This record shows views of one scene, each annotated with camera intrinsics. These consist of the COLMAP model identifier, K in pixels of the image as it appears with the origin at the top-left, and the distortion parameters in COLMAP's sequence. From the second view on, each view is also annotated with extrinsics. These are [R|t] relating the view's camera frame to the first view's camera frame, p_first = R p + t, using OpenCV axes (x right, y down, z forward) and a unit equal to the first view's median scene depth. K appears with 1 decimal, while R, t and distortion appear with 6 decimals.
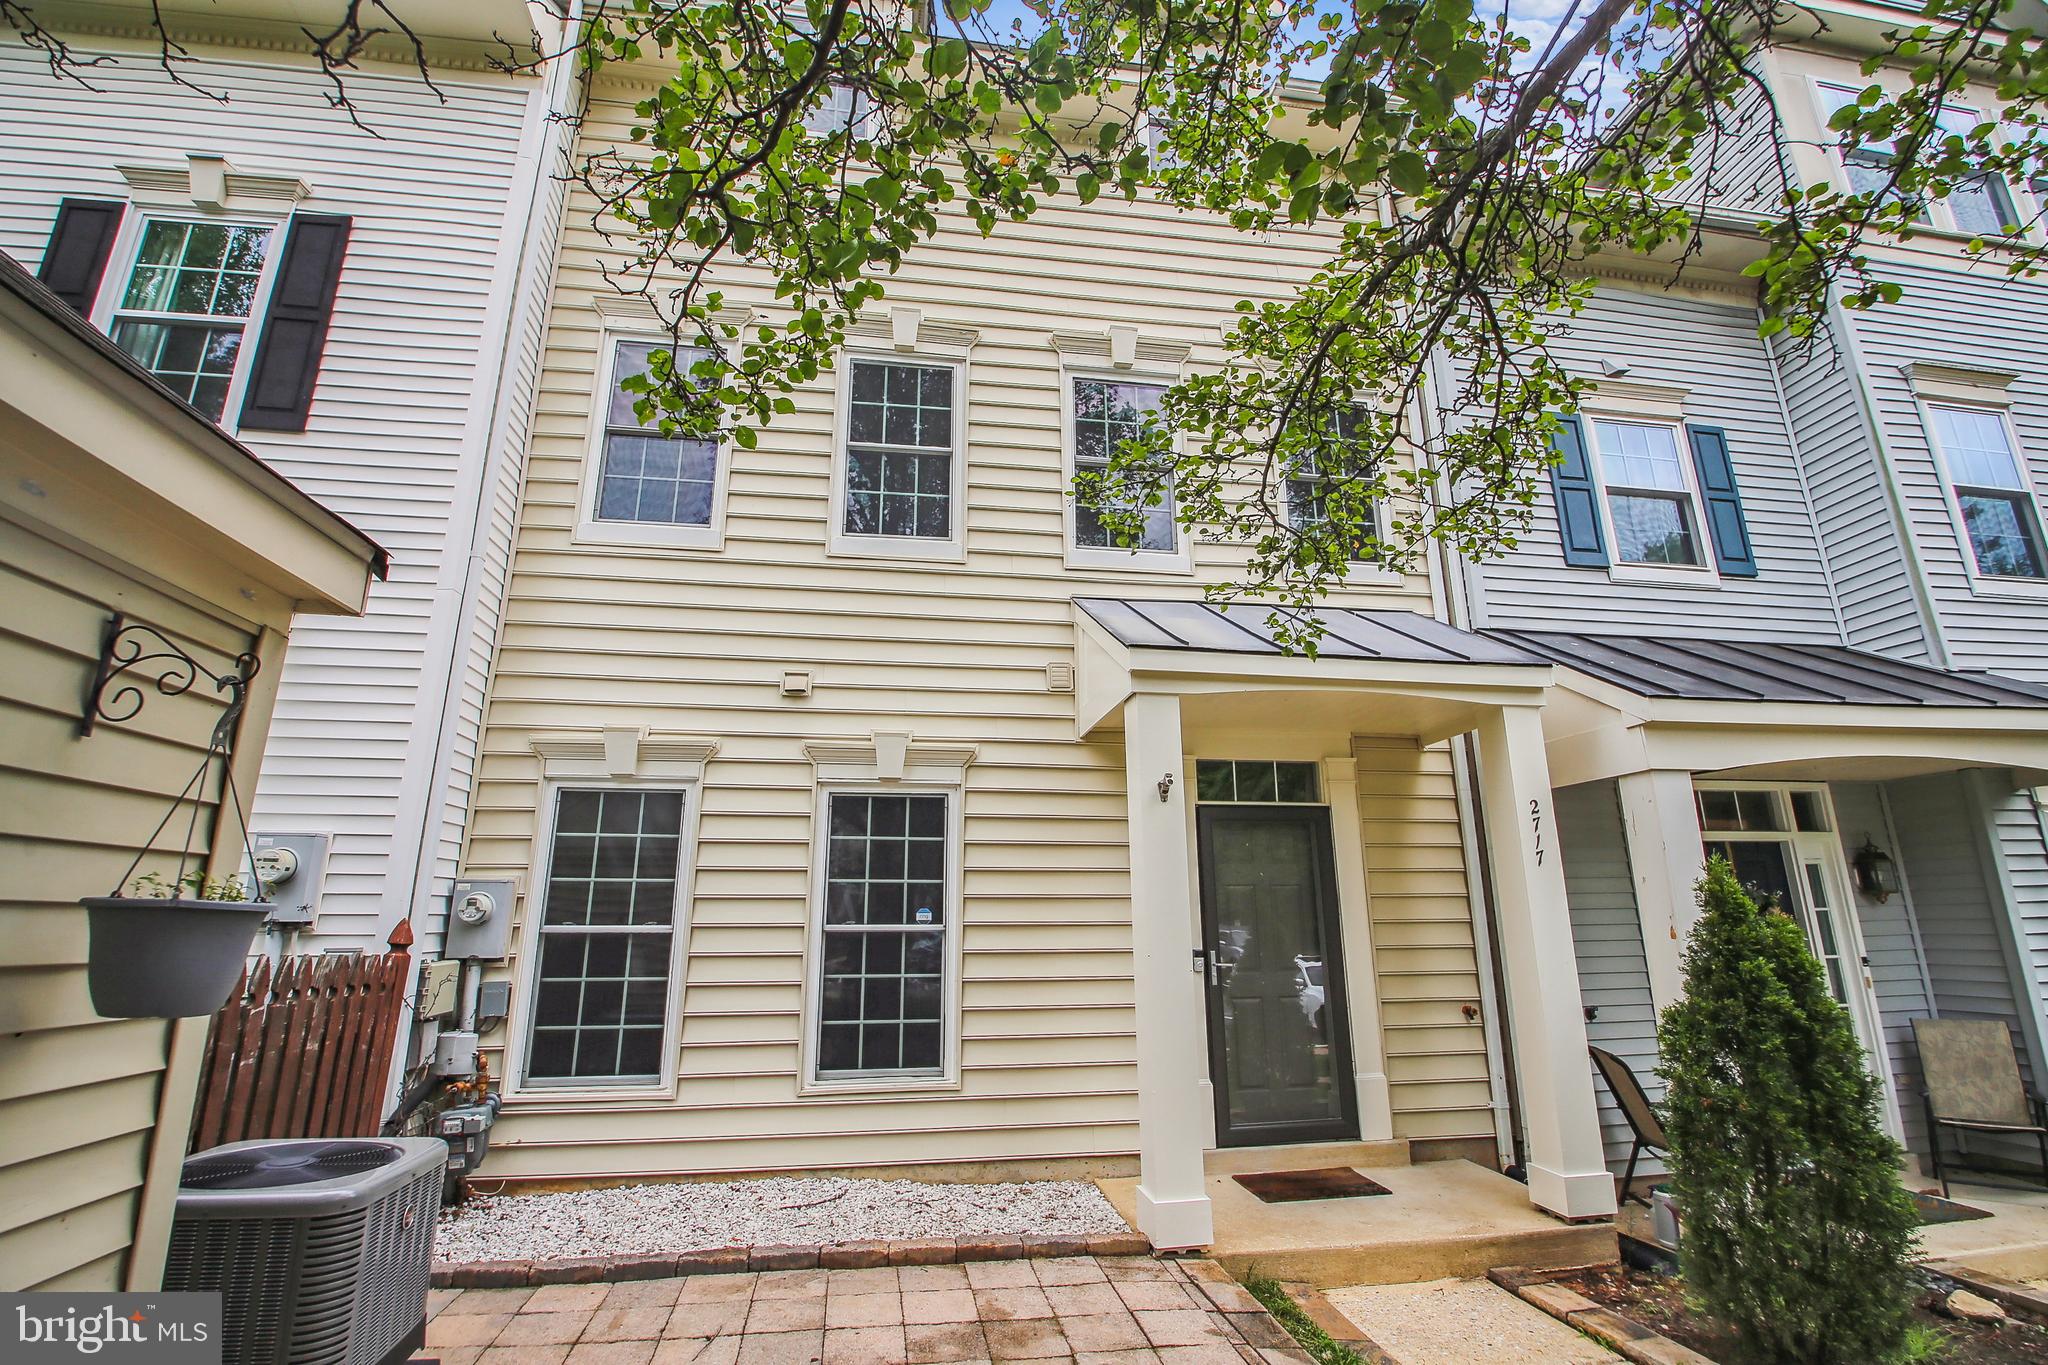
lens RADIAL K [[914.9, 0, 1021.5], [0, 914.9, 674.3], [0, 0, 1]] dist [-0.007200, -0.008516]
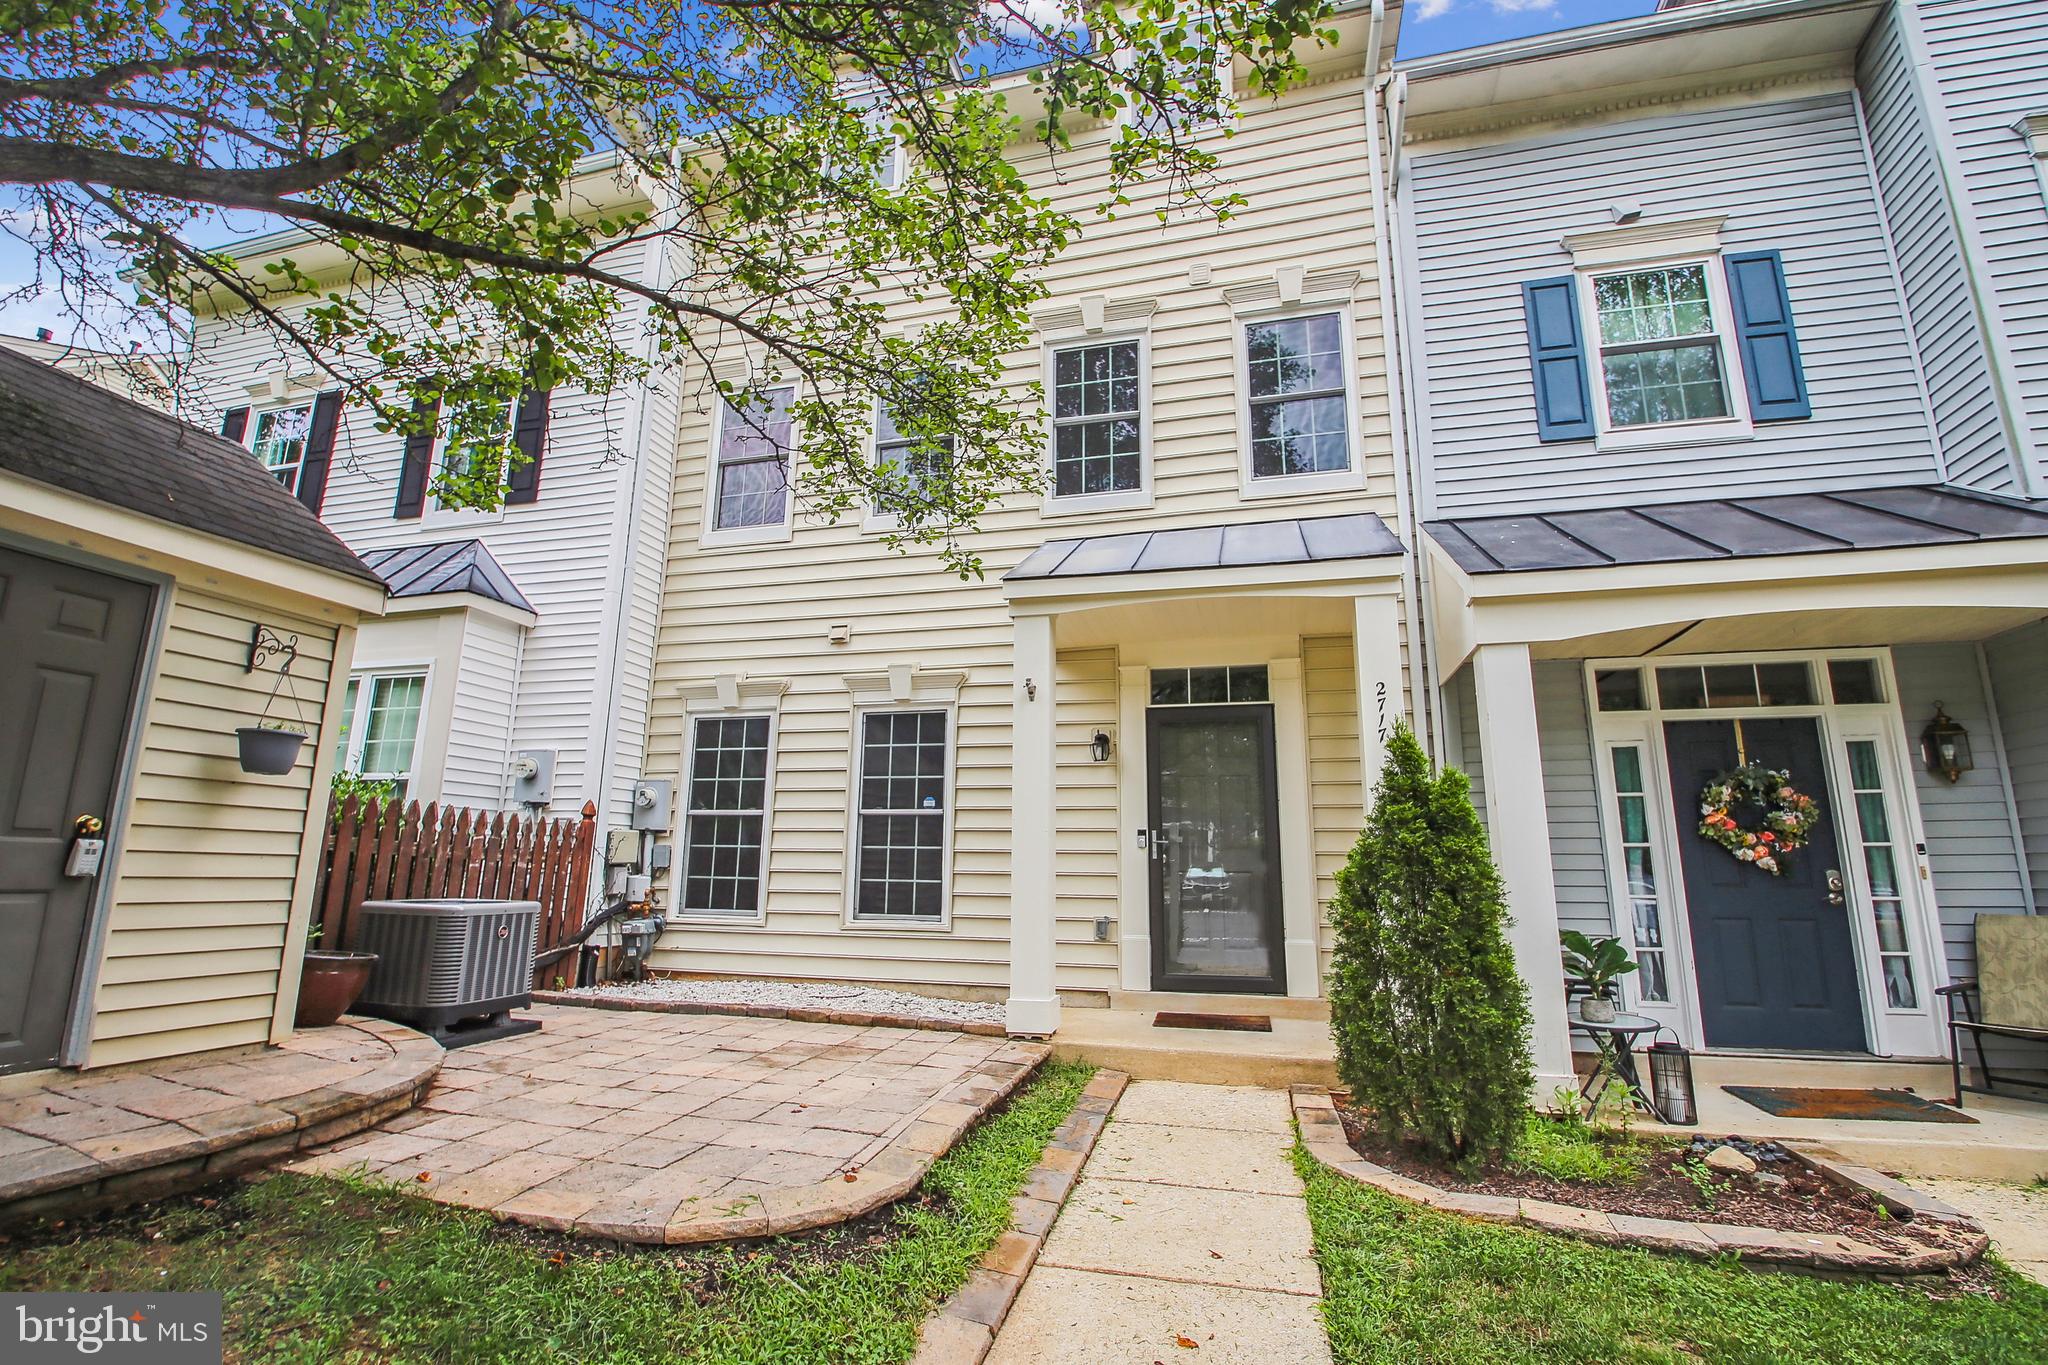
lens RADIAL K [[921.4, 0, 1015.3], [0, 921.4, 675.2], [0, 0, 1]] dist [-0.011036, -0.007222]
pose [[0.912991, -0.068148, -0.402247, 0.549544], [0.089259, 0.995430, 0.033951, 0.050055], [0.398095, -0.066901, 0.914901, -0.140321]]
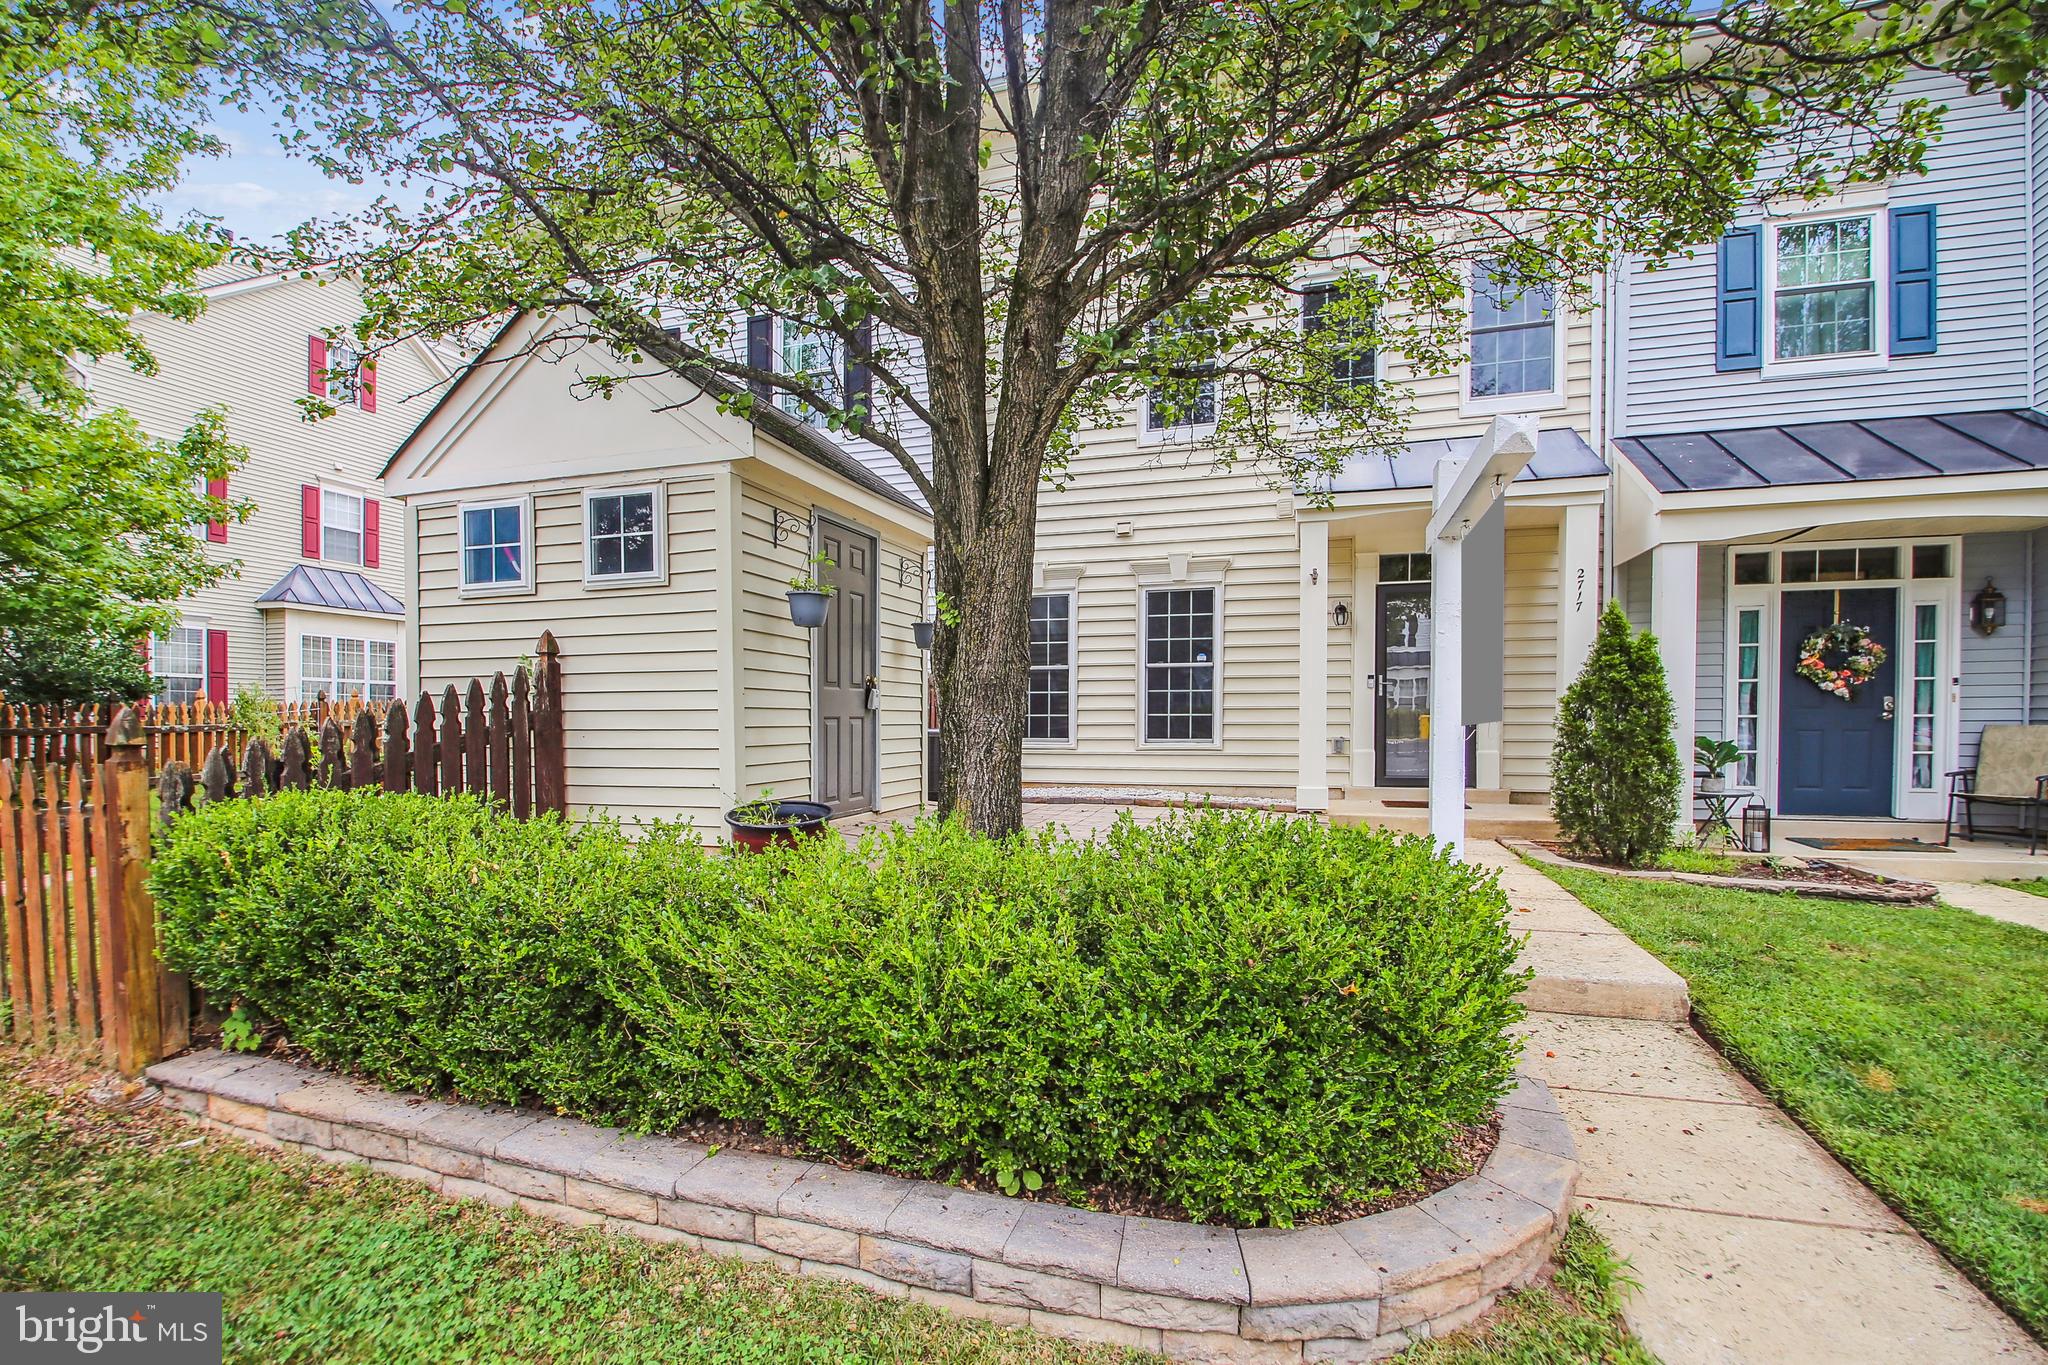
lens RADIAL K [[919.9, 0, 1012.3], [0, 919.9, 748.1], [0, 0, 1]] dist [-0.007151, -0.008194]
pose [[0.889475, 0.017617, -0.456644, 0.382828], [0.115843, 0.957925, 0.262602, -0.077076], [0.442057, -0.286477, 0.850009, -0.720427]]
